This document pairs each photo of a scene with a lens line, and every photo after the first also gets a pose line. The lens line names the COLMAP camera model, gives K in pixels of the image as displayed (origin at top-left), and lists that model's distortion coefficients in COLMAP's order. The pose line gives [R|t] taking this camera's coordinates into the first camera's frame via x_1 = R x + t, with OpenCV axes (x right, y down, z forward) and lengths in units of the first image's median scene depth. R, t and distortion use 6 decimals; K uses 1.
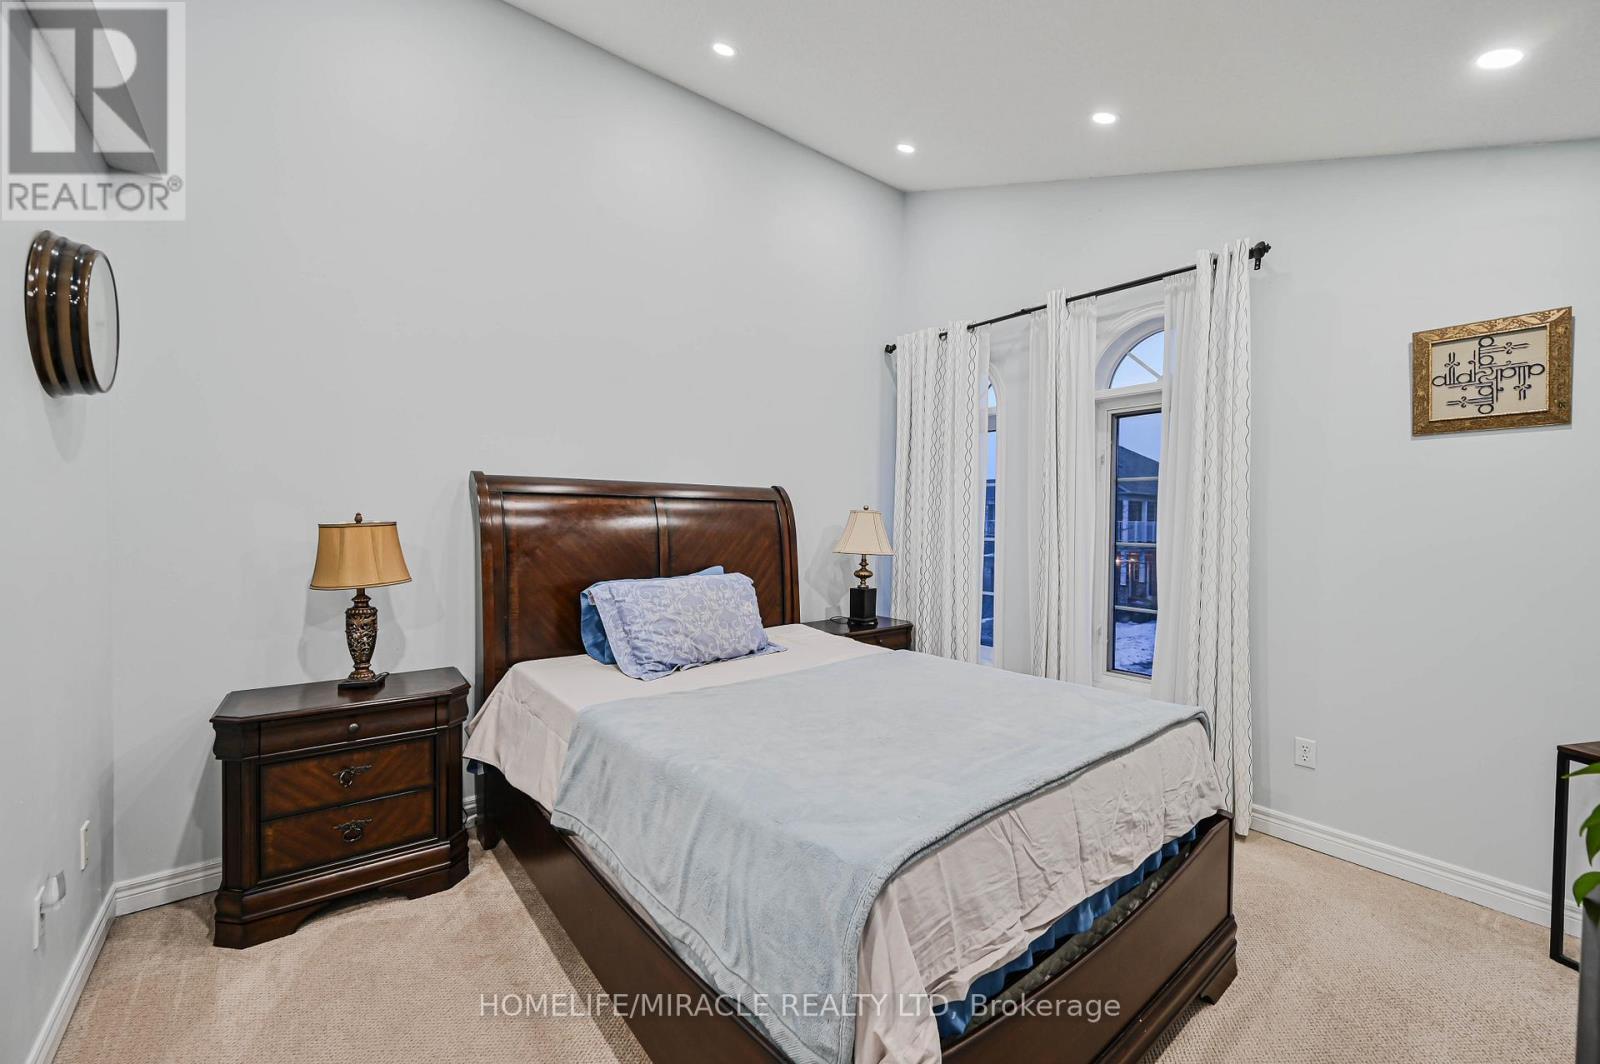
lens RADIAL K [[639.9, 0, 783.3], [0, 639.9, 528.4], [0, 0, 1]] dist [-0.004064, 0.001289]
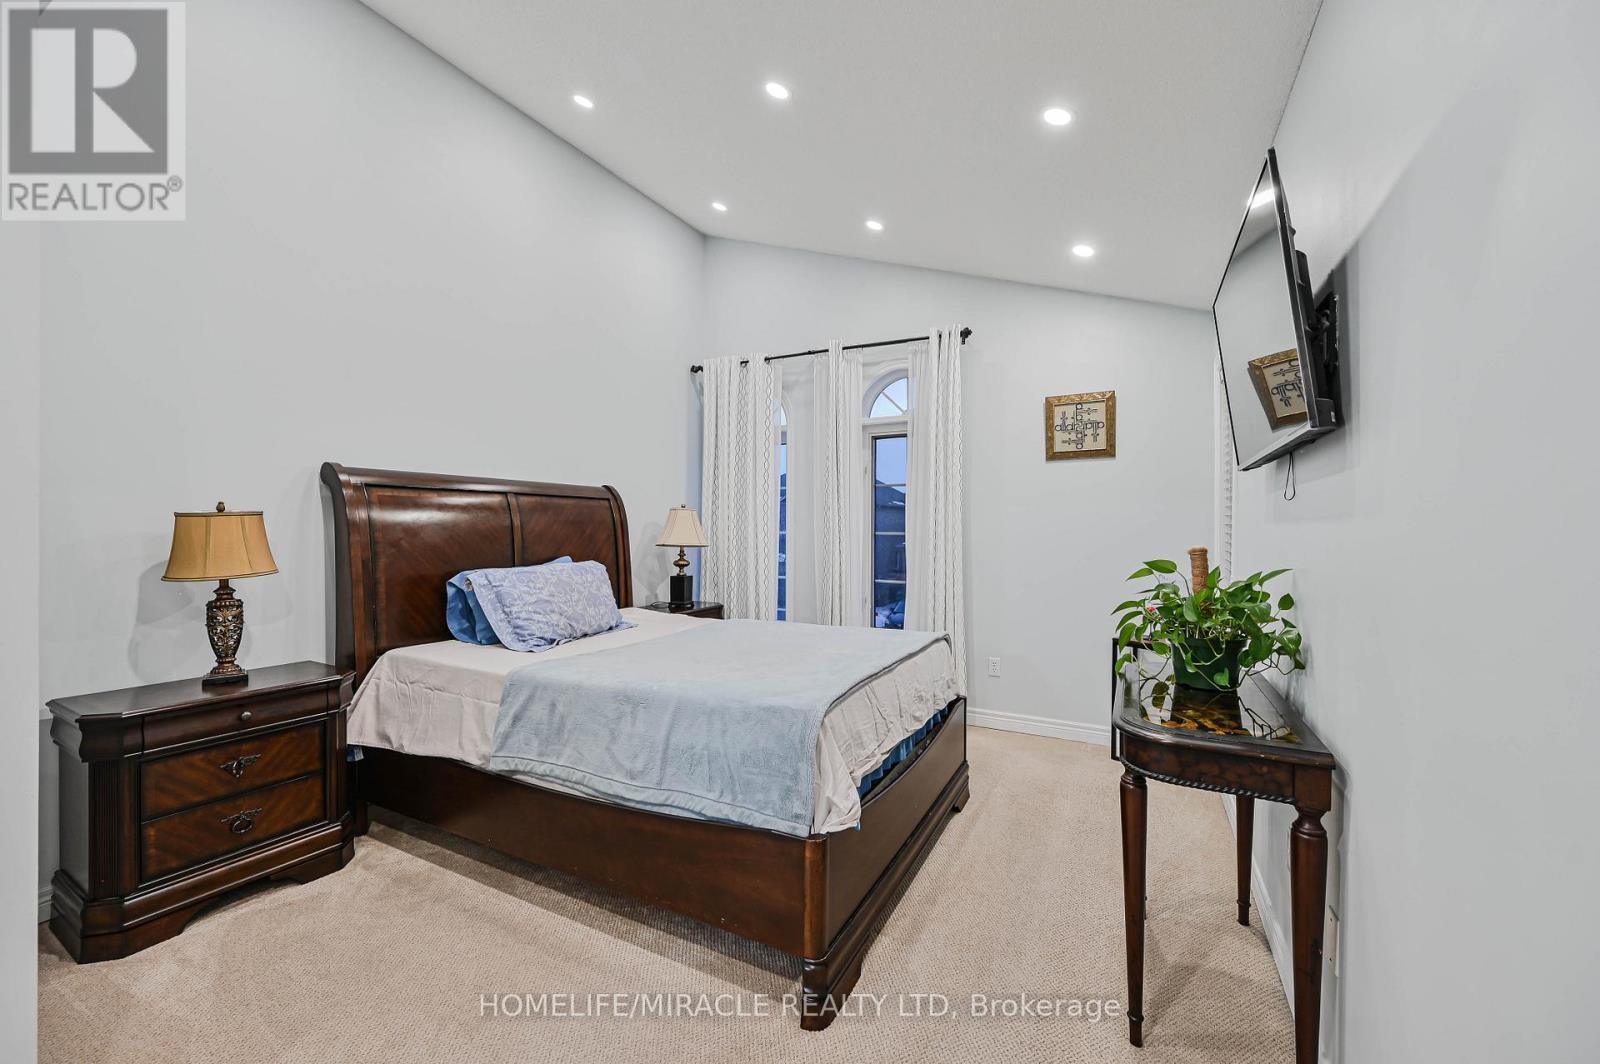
lens RADIAL K [[639.9, 0, 789.8], [0, 639.9, 529.5], [0, 0, 1]] dist [-0.004064, 0.001289]
pose [[0.916281, -0.007422, 0.400468, -0.257967], [0.010948, 0.999919, -0.006516, 0.032834], [-0.400387, 0.010355, 0.916287, -0.221802]]
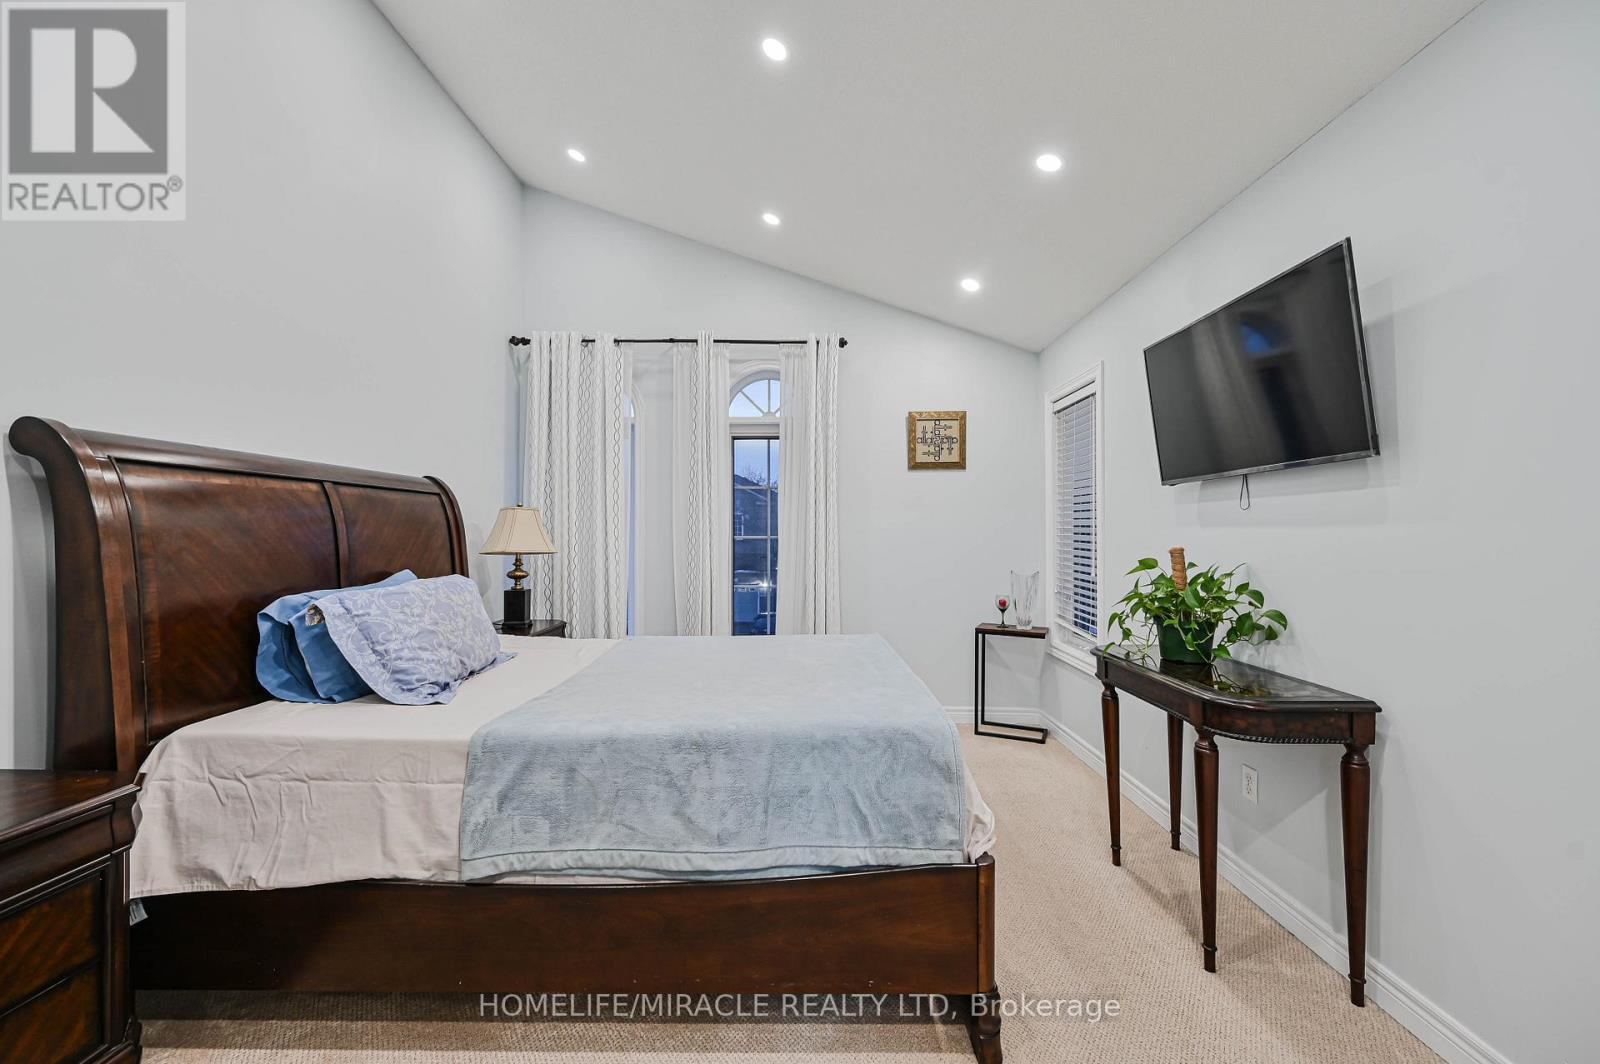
lens RADIAL K [[639.9, 0, 805.1], [0, 639.9, 526.4], [0, 0, 1]] dist [-0.004064, 0.001289]
pose [[0.623557, -0.000129, 0.781778, -0.571099], [0.014259, 0.999836, -0.011209, 0.027044], [-0.781648, 0.018137, 0.623456, 0.125592]]
